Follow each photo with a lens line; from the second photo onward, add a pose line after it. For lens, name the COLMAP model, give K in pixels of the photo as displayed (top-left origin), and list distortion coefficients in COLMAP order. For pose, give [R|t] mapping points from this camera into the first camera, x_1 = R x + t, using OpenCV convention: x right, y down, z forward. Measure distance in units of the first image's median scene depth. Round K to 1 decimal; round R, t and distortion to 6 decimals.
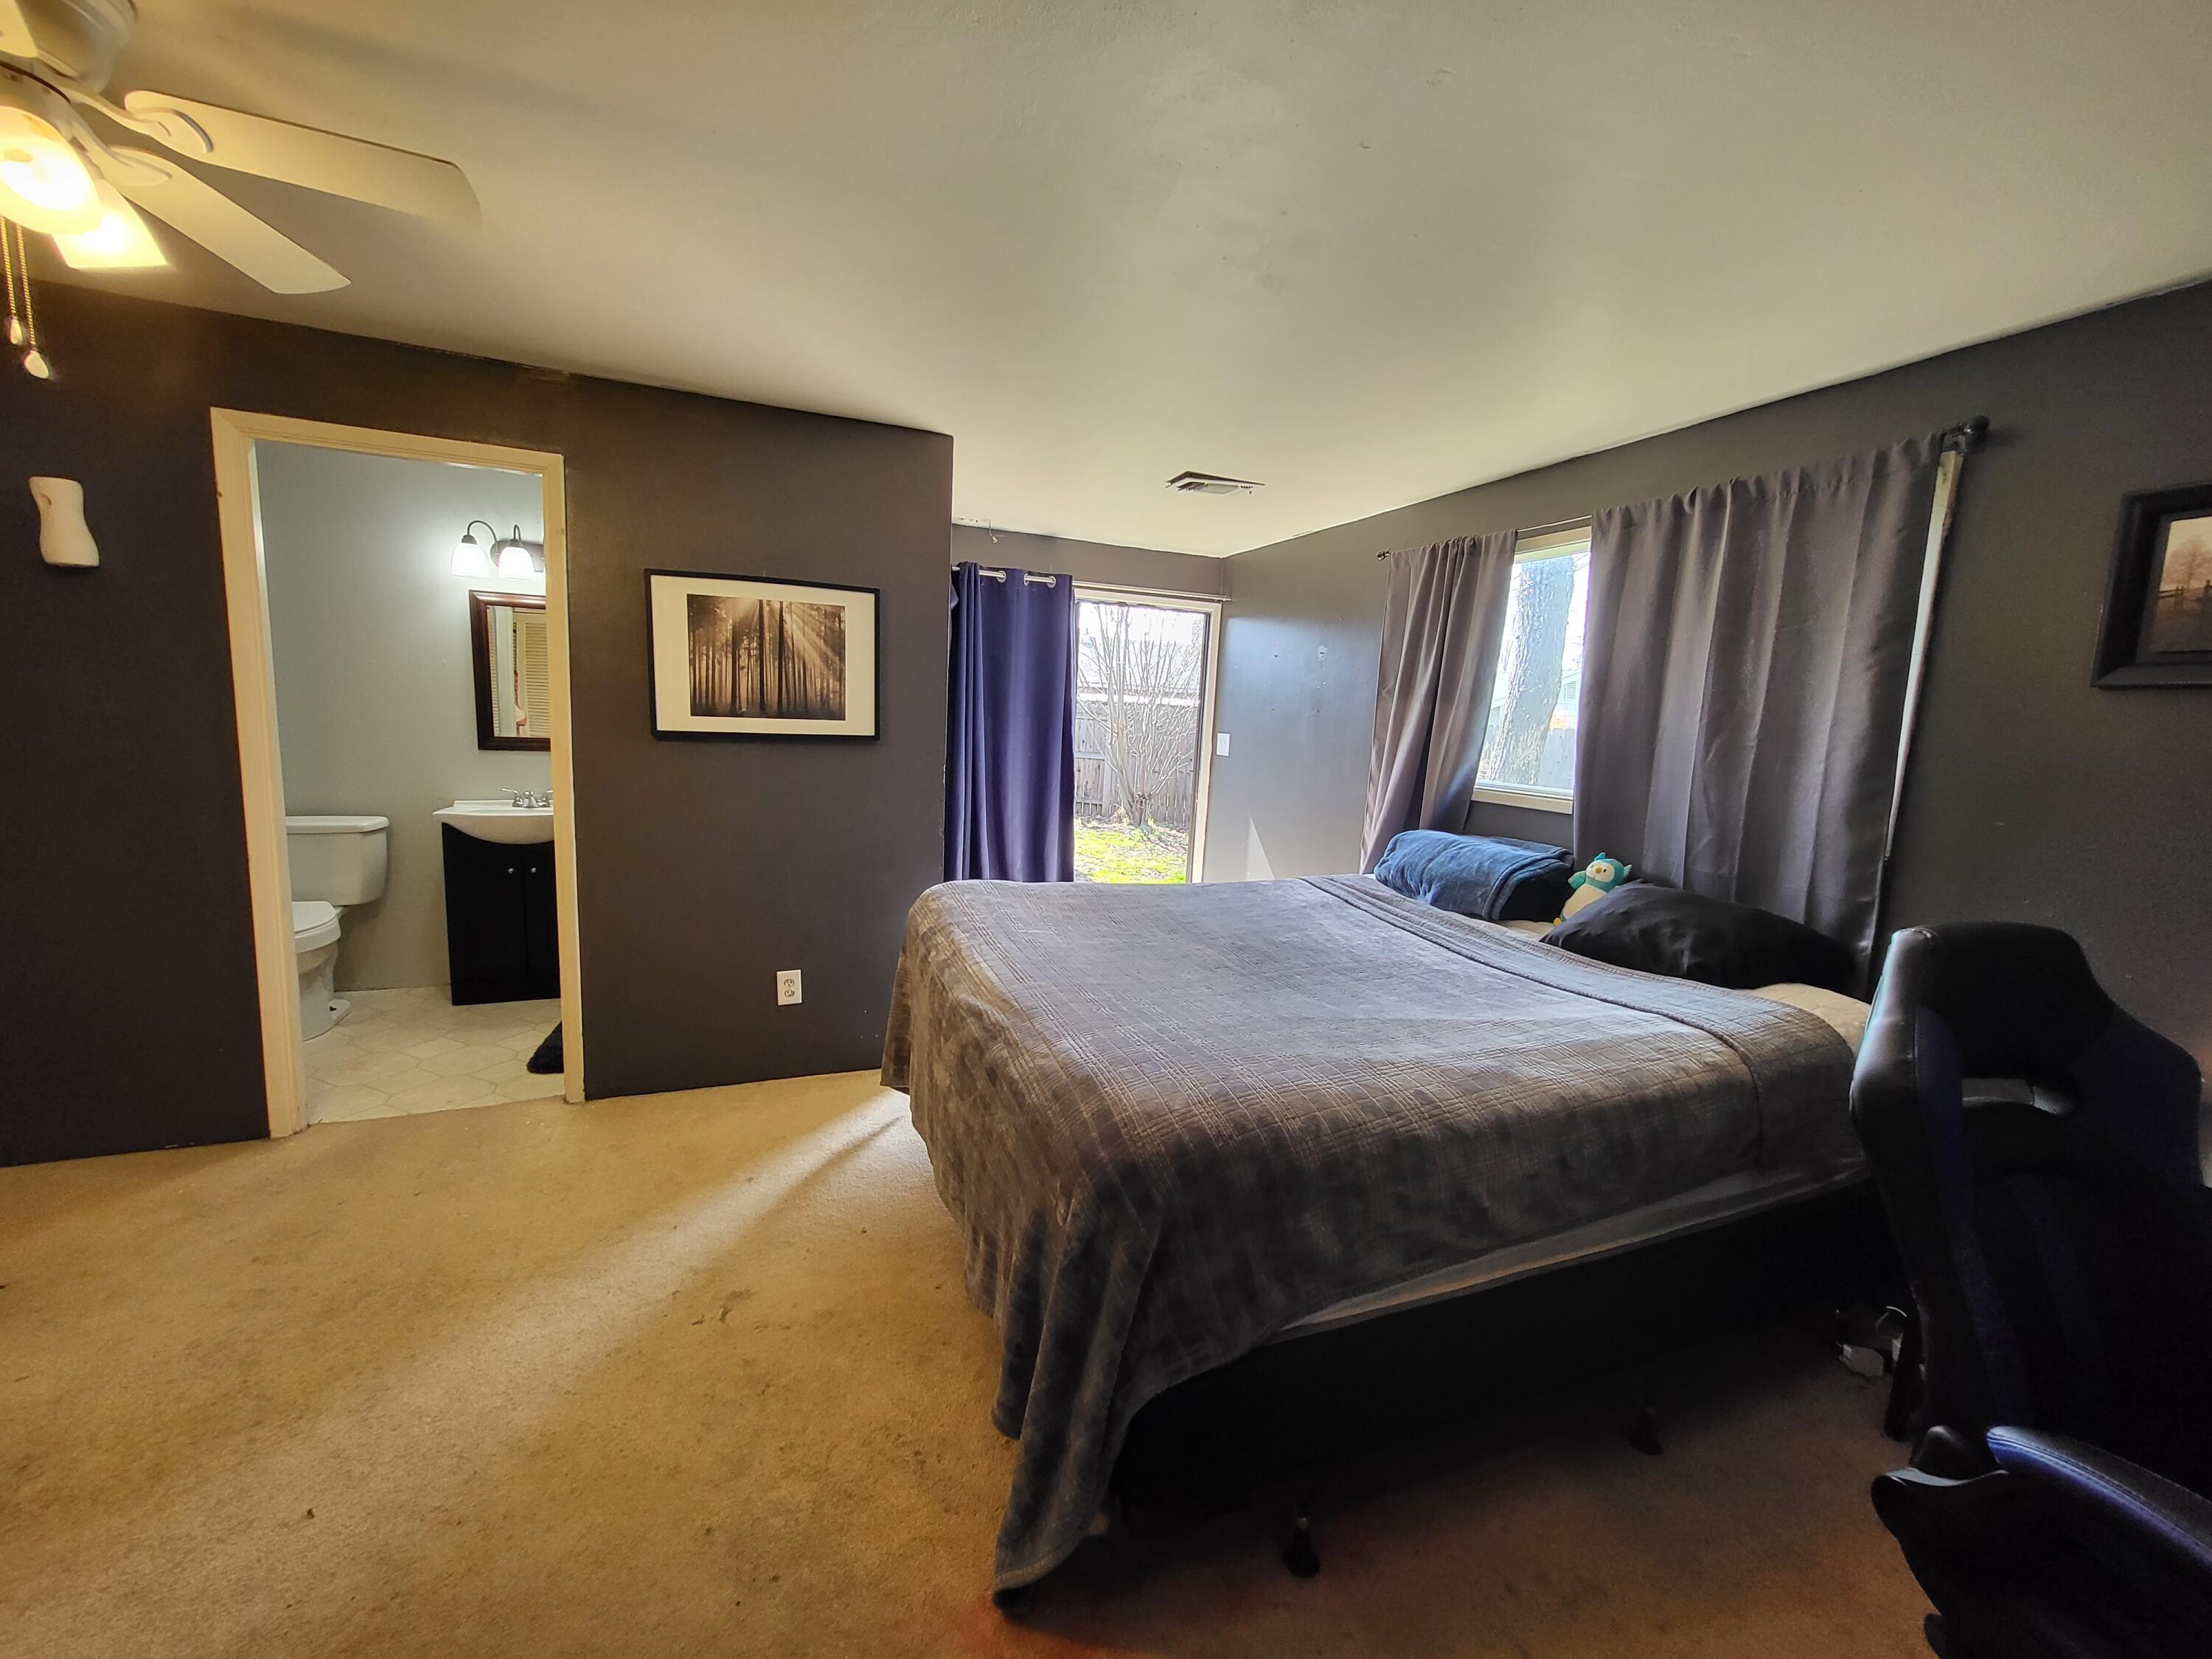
lens RADIAL K [[866.8, 0, 1109.1], [0, 866.8, 837.5], [0, 0, 1]] dist [0.002517, -0.001350]
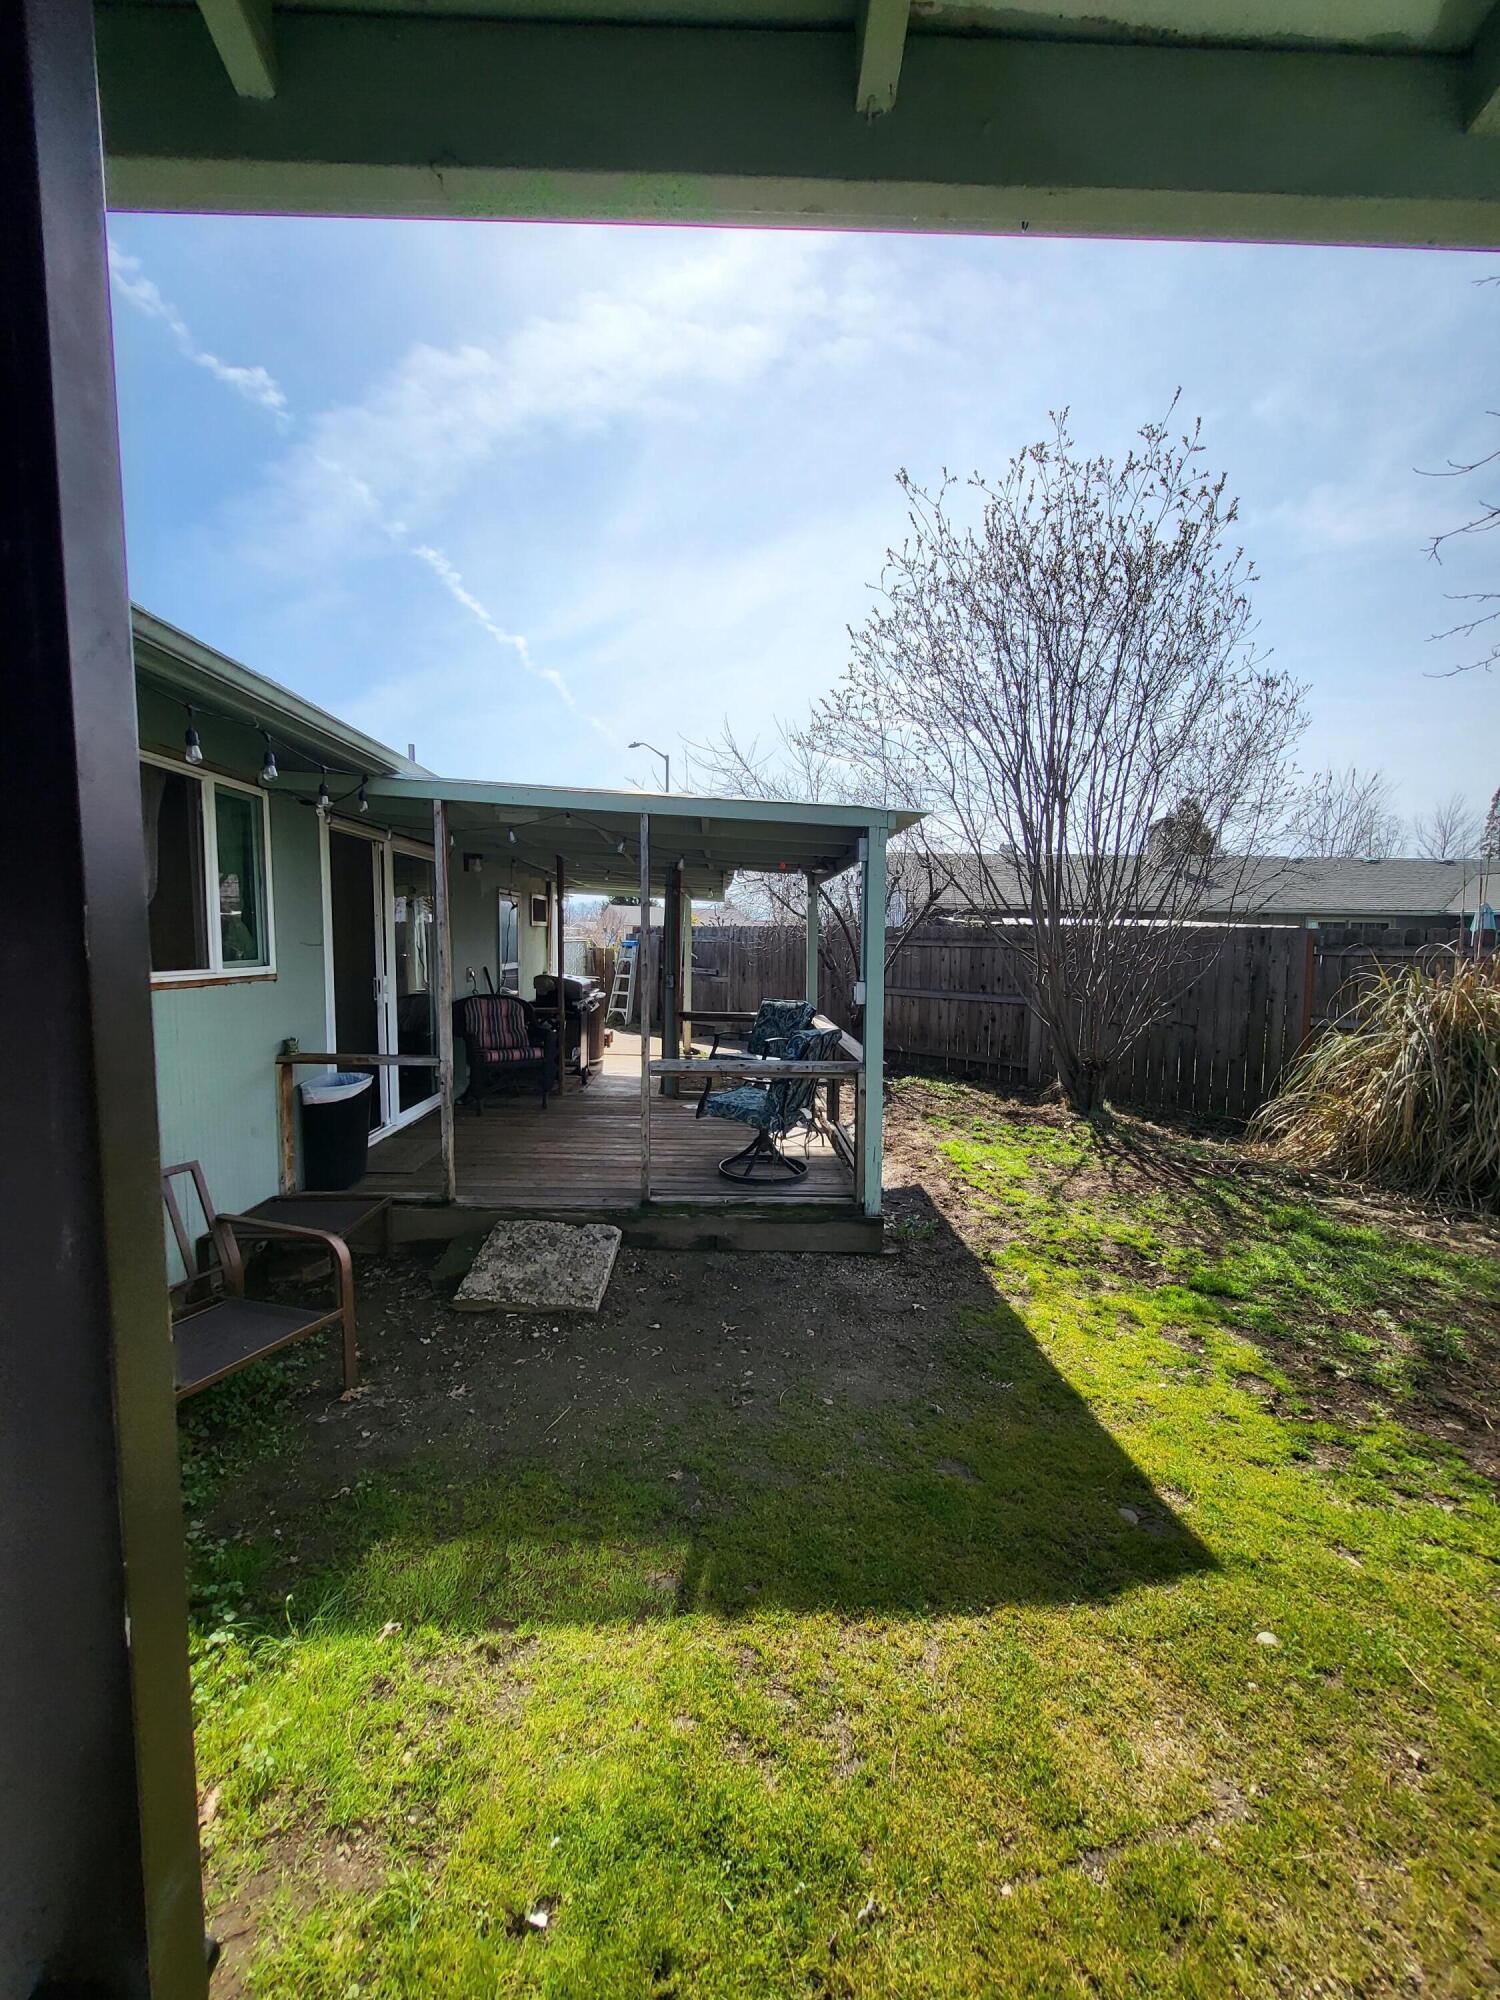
lens RADIAL K [[783.7, 0, 740.7], [0, 783.7, 1002.4], [0, 0, 1]] dist [0.002517, -0.001350]
pose [[0.932373, -0.009947, -0.361360, 0.012367], [-0.019890, 0.996695, -0.078756, -0.089280], [0.360949, 0.080617, 0.929095, 0.753646]]
